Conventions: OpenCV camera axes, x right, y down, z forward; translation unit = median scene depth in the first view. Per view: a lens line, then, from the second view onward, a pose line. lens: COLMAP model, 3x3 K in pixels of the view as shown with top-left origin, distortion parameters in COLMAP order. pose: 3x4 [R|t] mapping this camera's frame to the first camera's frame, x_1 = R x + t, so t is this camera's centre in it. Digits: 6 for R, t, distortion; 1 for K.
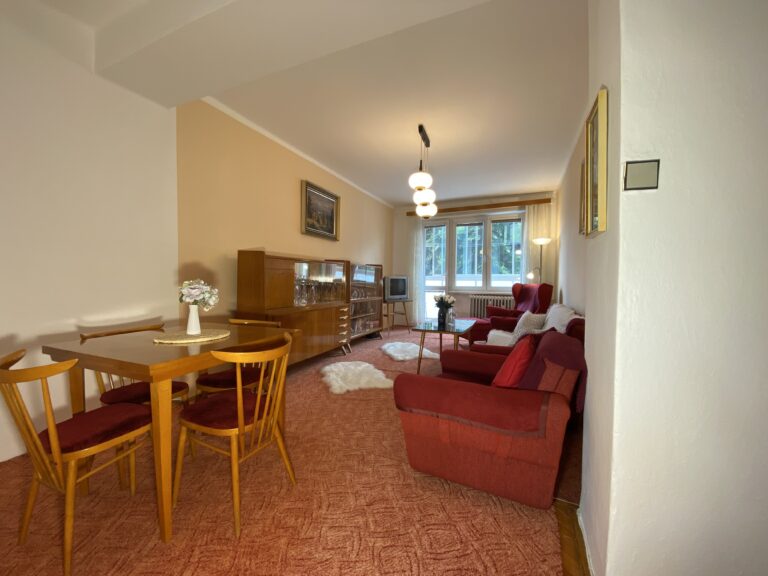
lens RADIAL K [[309.3, 0, 388.8], [0, 309.3, 287.3], [0, 0, 1]] dist [0.021044, -0.020331]
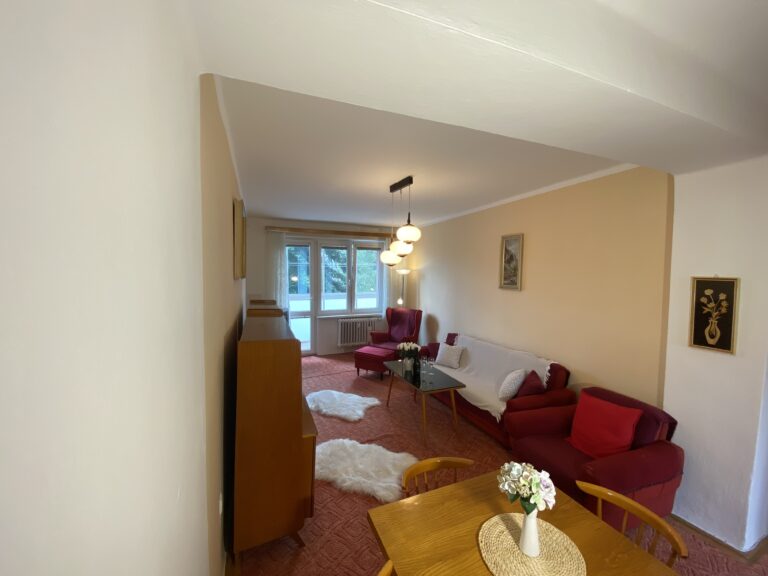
lens RADIAL K [[309.3, 0, 388.8], [0, 309.3, 287.3], [0, 0, 1]] dist [0.021044, -0.020331]
pose [[0.697490, -0.035472, 0.715716, -0.732253], [0.009448, 0.999142, 0.040312, -0.253703], [-0.716532, -0.021355, 0.697227, 0.427455]]
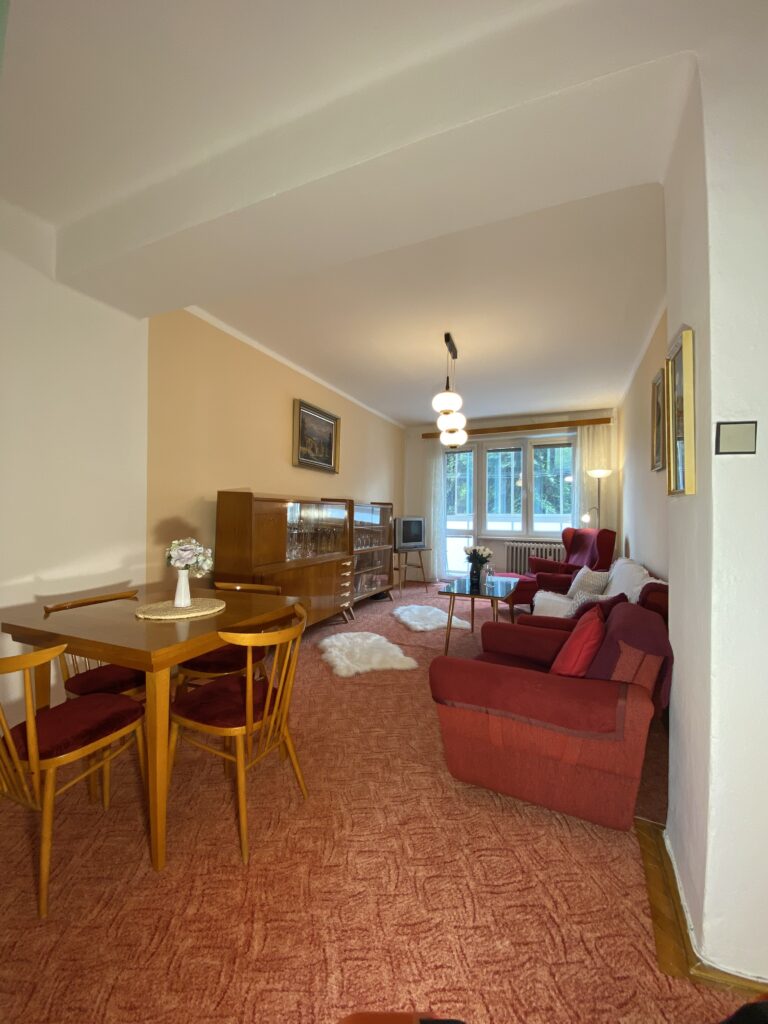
lens RADIAL K [[412.3, 0, 387.3], [0, 412.3, 508.8], [0, 0, 1]] dist [0.021044, -0.020331]
pose [[0.999968, 0.001488, -0.007855, -0.049403], [-0.001794, 0.999236, -0.039031, -0.036147], [0.007791, 0.039043, 0.999207, -0.051069]]
